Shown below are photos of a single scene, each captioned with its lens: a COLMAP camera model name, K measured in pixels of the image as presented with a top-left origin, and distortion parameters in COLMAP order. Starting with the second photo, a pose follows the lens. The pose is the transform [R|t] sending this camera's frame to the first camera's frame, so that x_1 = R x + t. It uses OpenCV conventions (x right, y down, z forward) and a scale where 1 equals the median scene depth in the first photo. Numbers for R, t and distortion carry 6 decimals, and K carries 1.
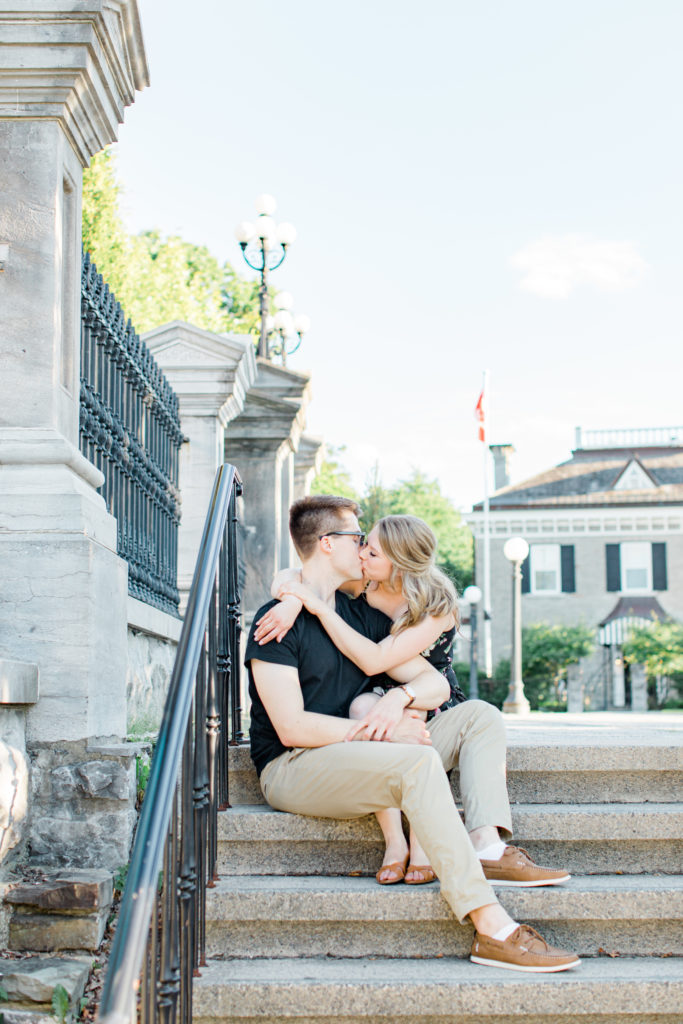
lens RADIAL K [[1554.5, 0, 341.5], [0, 1554.5, 512.0], [0, 0, 1]] dist [0.005280, -0.017467]
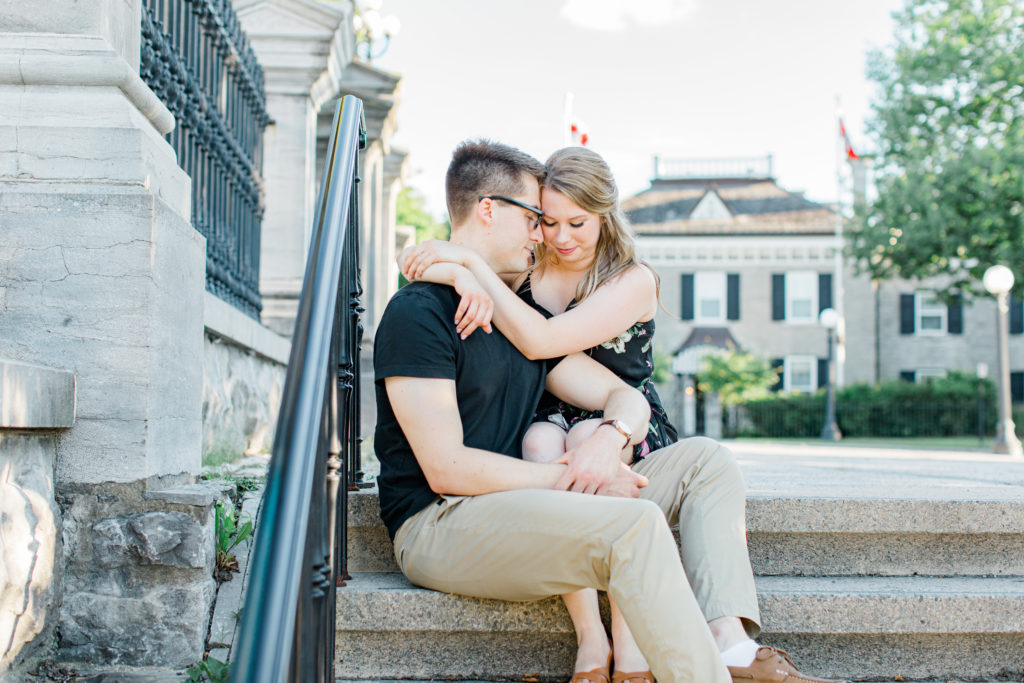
lens RADIAL K [[1554.5, 0, 512.0], [0, 1554.5, 341.5], [0, 0, 1]] dist [0.005280, -0.017467]
pose [[0.997816, 0.021033, 0.062611, -0.043344], [-0.025197, 0.997470, 0.066479, 0.032681], [-0.061054, -0.067911, 0.995821, 0.291745]]
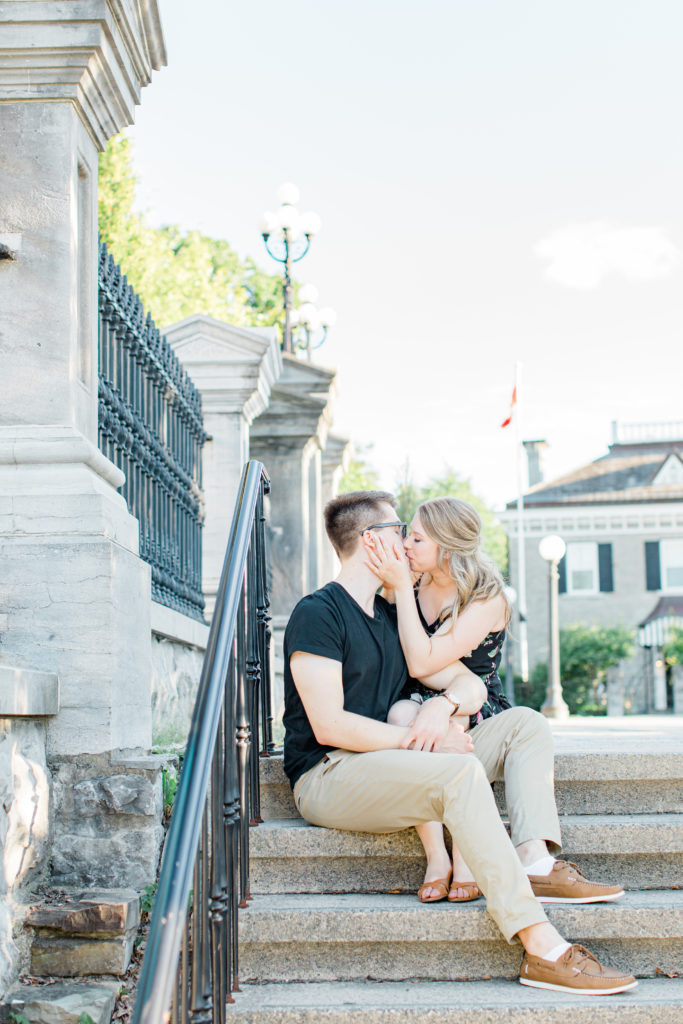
lens RADIAL K [[1605.8, 0, 341.5], [0, 1605.8, 512.0], [0, 0, 1]] dist [0.007743, -0.052365]
pose [[0.999751, -0.013492, -0.017750, -0.003199], [0.013488, 0.999909, -0.000346, 0.001887], [0.017753, 0.000106, 0.999842, 0.021585]]
